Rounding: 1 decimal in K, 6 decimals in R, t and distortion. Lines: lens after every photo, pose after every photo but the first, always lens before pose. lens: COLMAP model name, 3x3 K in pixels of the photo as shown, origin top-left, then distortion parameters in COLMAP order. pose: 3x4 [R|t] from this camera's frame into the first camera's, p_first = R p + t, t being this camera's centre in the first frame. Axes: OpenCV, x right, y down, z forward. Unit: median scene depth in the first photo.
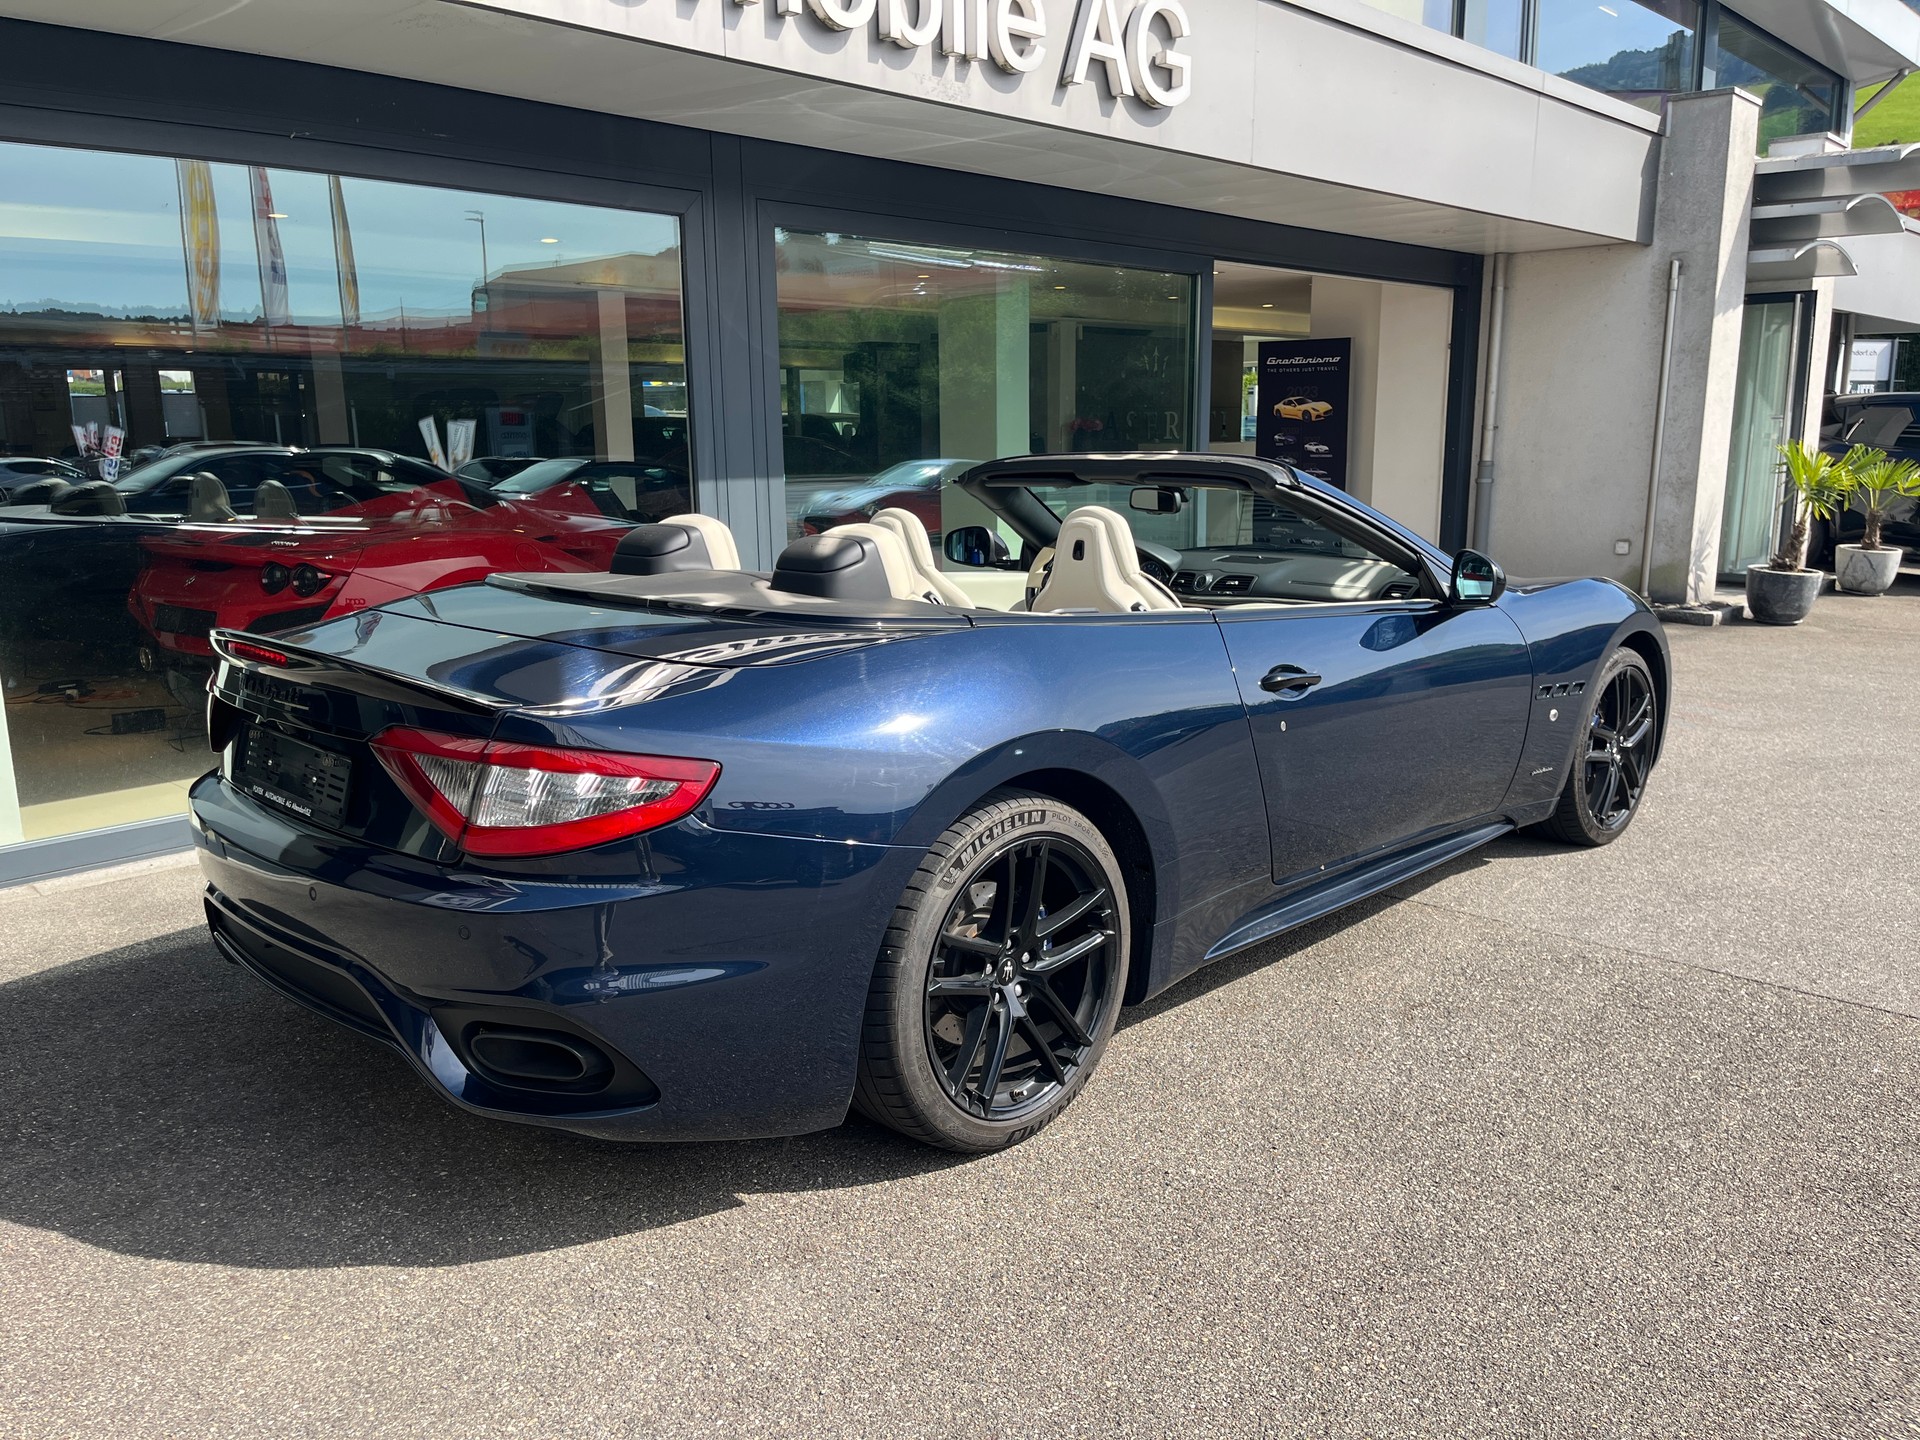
lens RADIAL K [[1451.5, 0, 963.3], [0, 1451.5, 745.7], [0, 0, 1]] dist [0.073883, -0.100032]
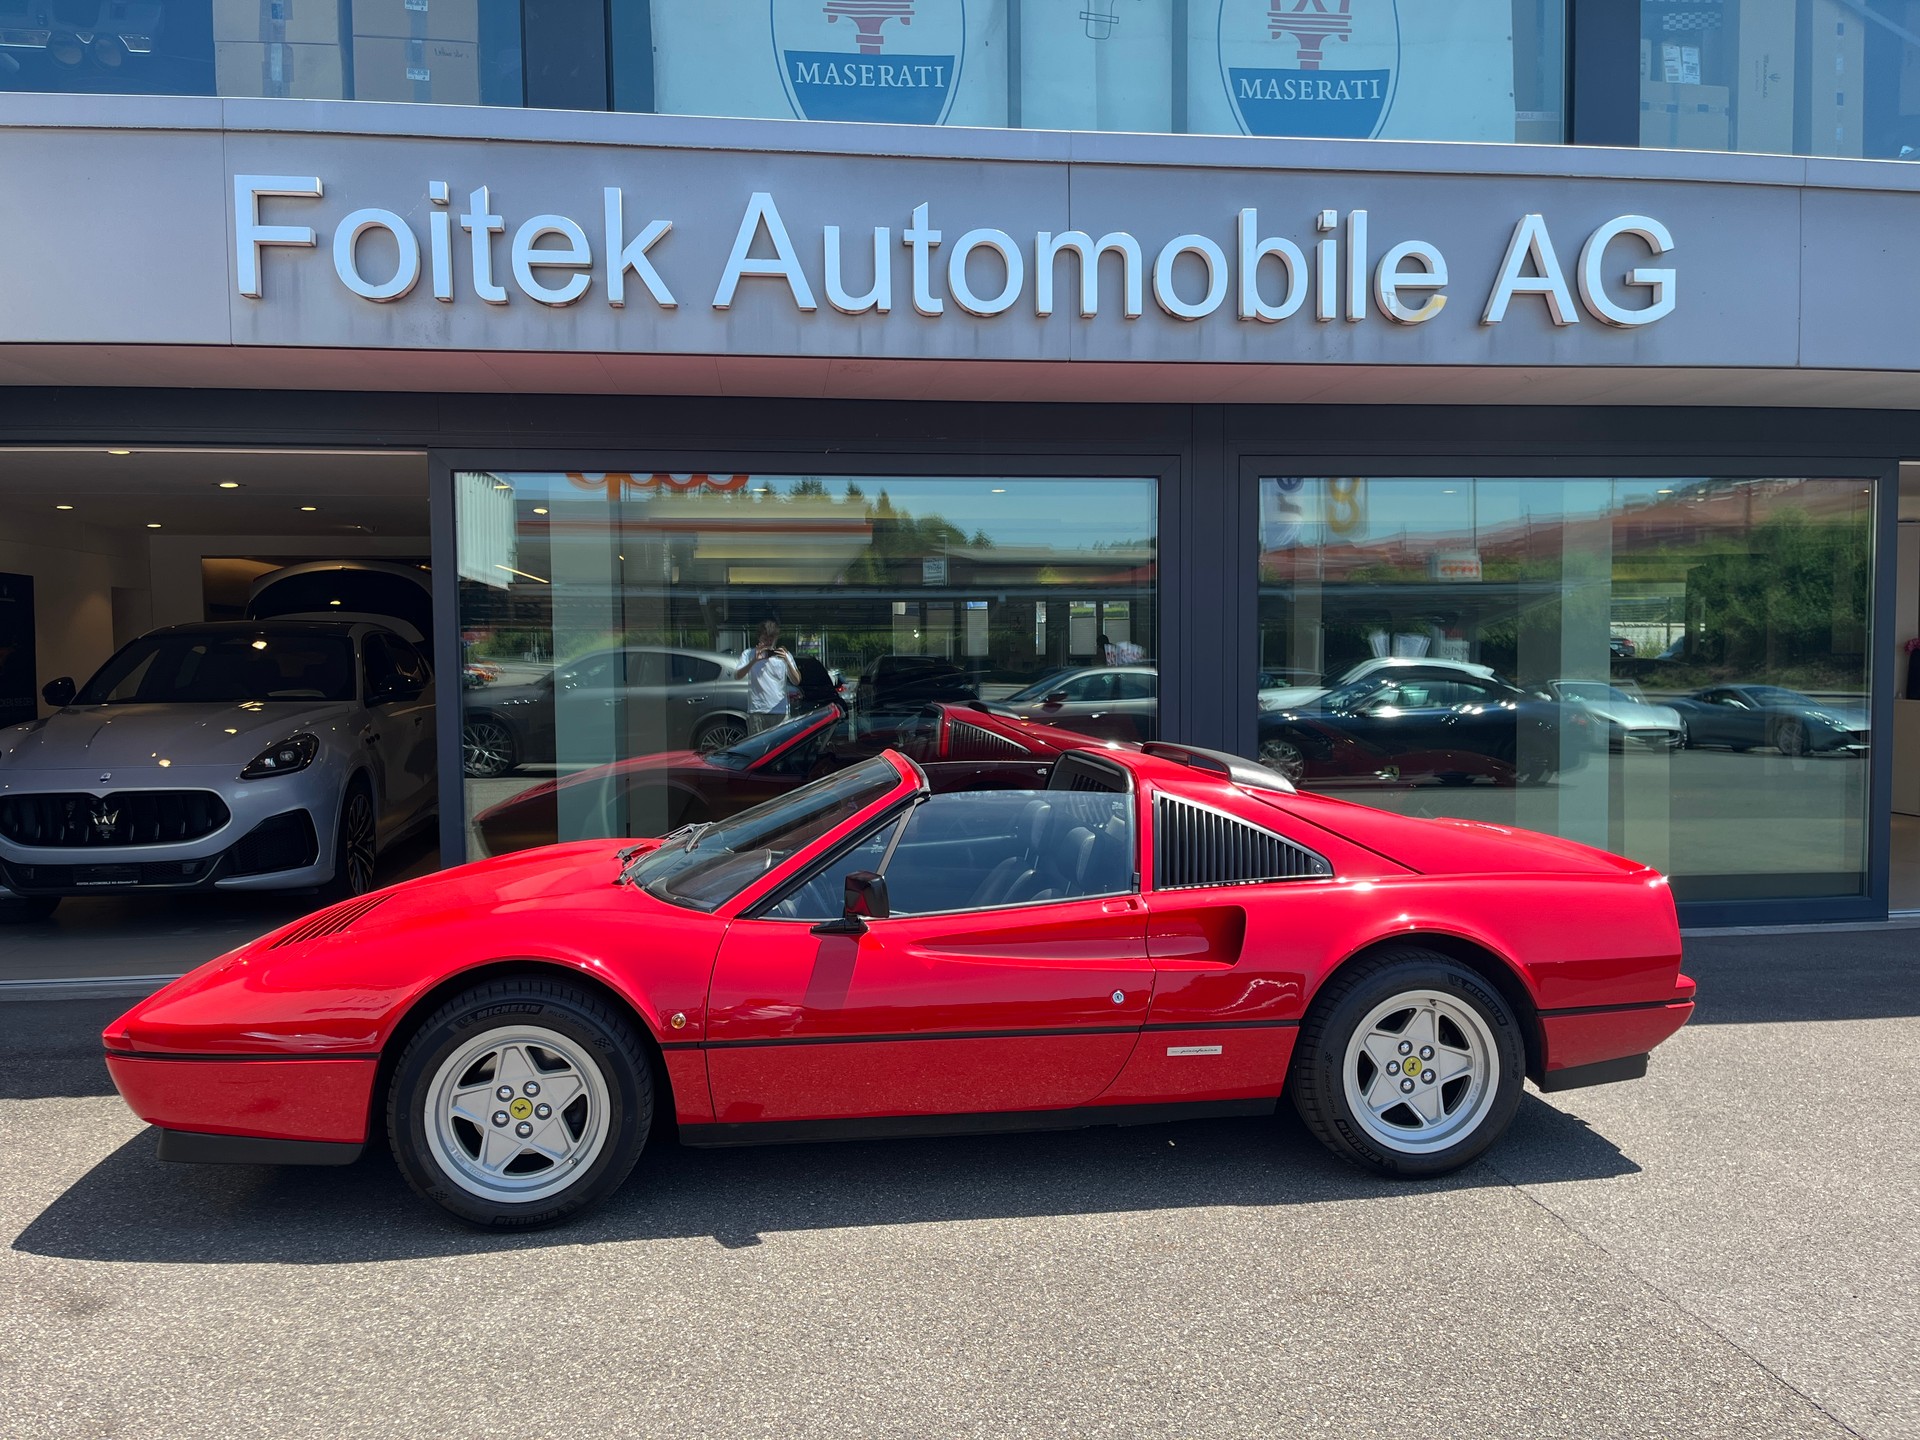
lens RADIAL K [[1450.8, 0, 961.3], [0, 1450.8, 734.7], [0, 0, 1]] dist [0.033920, -0.049789]
pose [[0.779215, 0.037872, -0.625612, 0.290804], [-0.131409, 0.985859, -0.103992, -0.017398], [0.612827, 0.163243, 0.773172, 0.042361]]
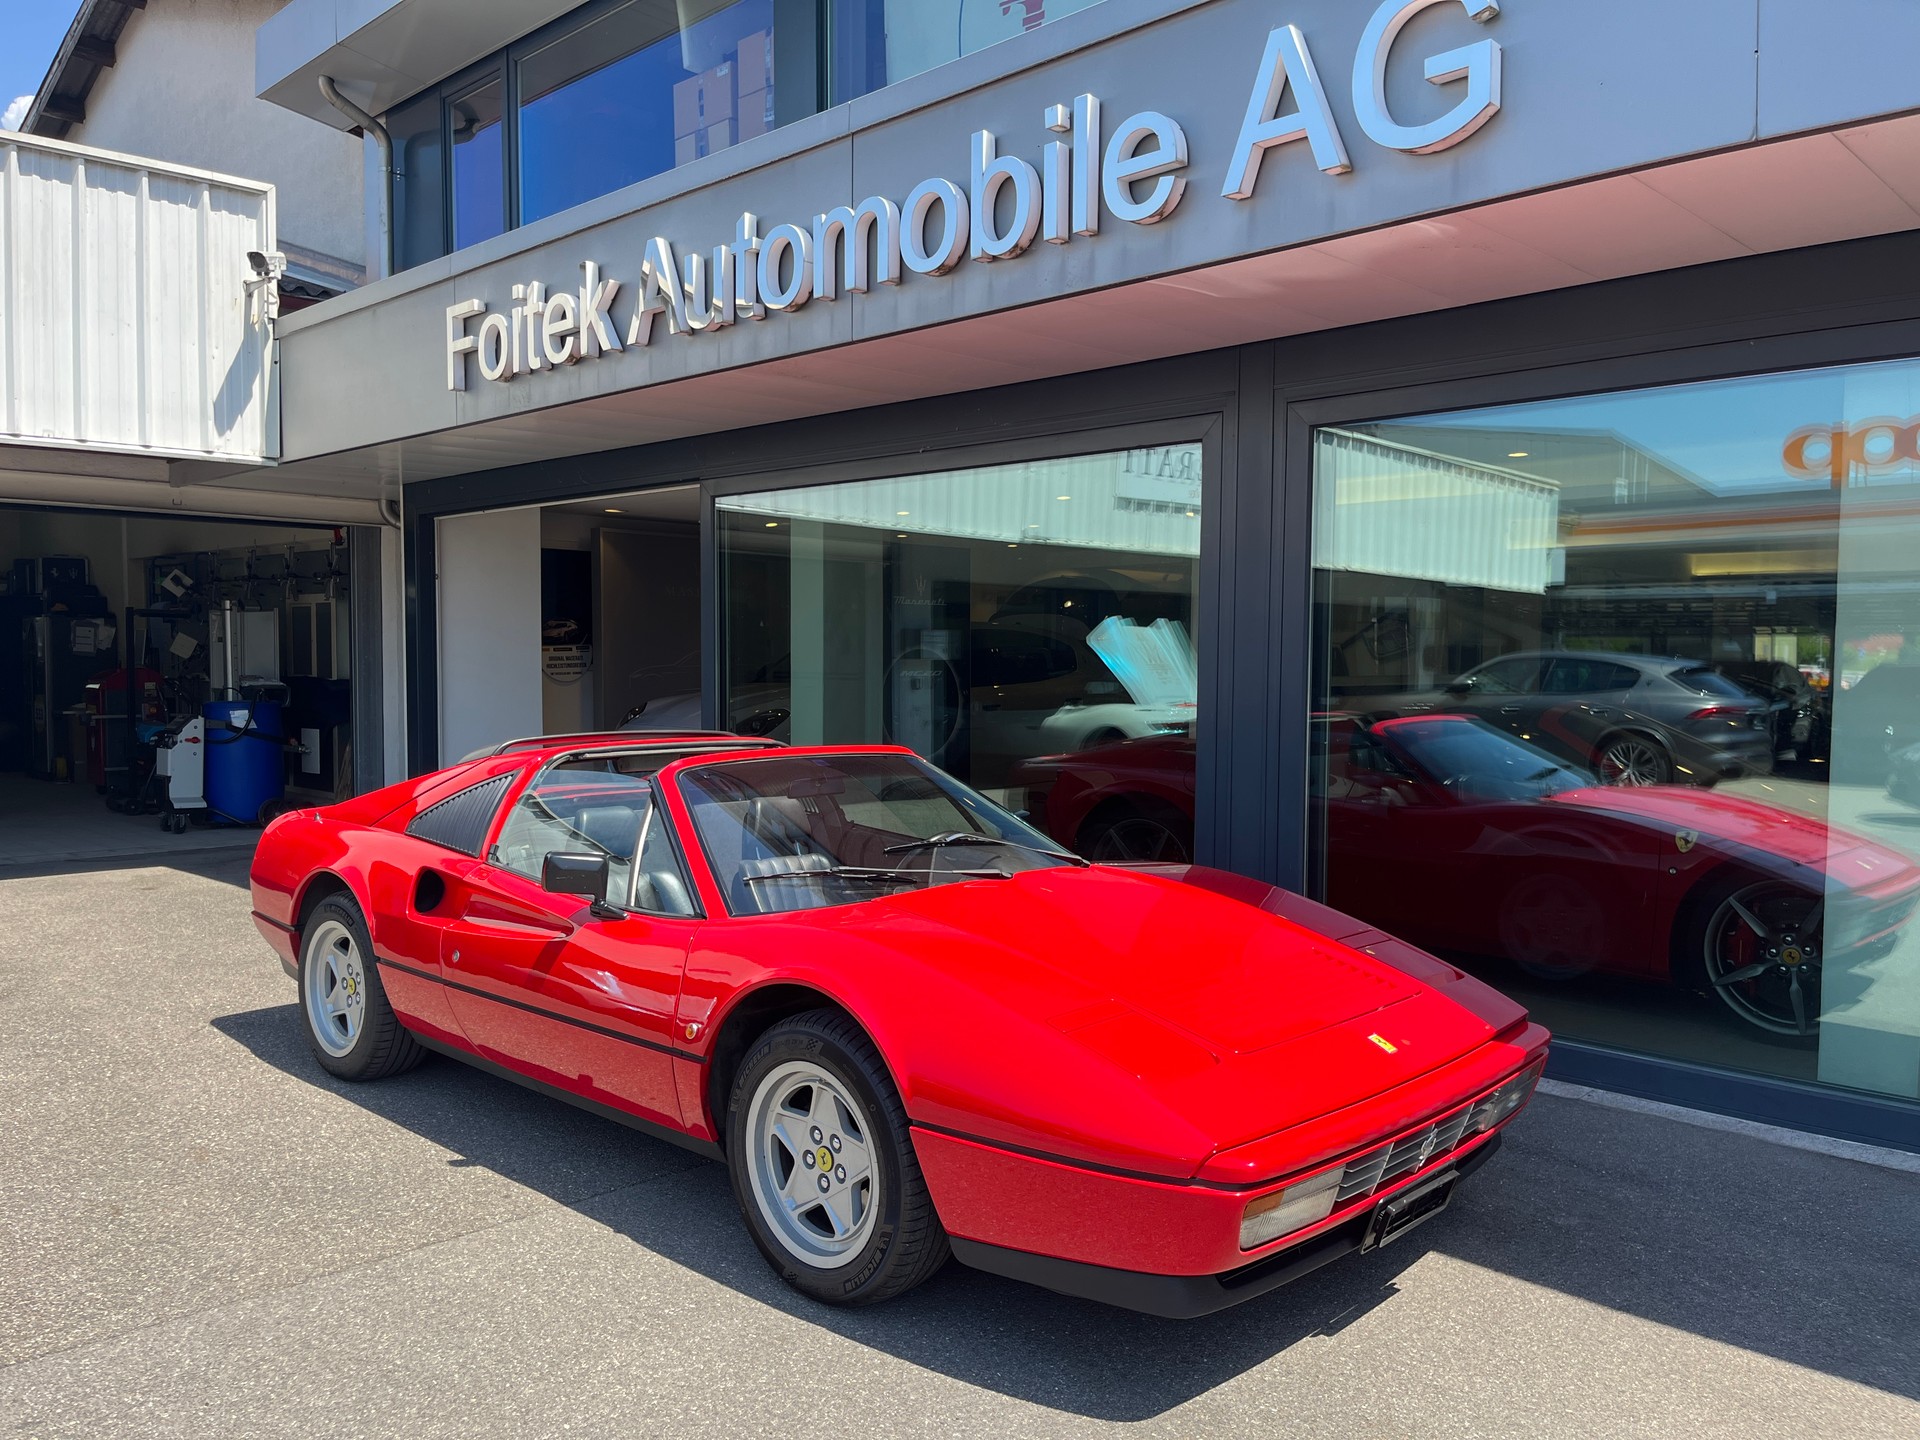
lens RADIAL K [[1455.2, 0, 967.8], [0, 1455.2, 734.4], [0, 0, 1]] dist [0.033758, -0.045317]
pose [[0.002649, 0.063428, -0.997983, 0.552944], [-0.218943, 0.973809, 0.061311, -0.143376], [0.975734, 0.218339, 0.016467, 0.629664]]
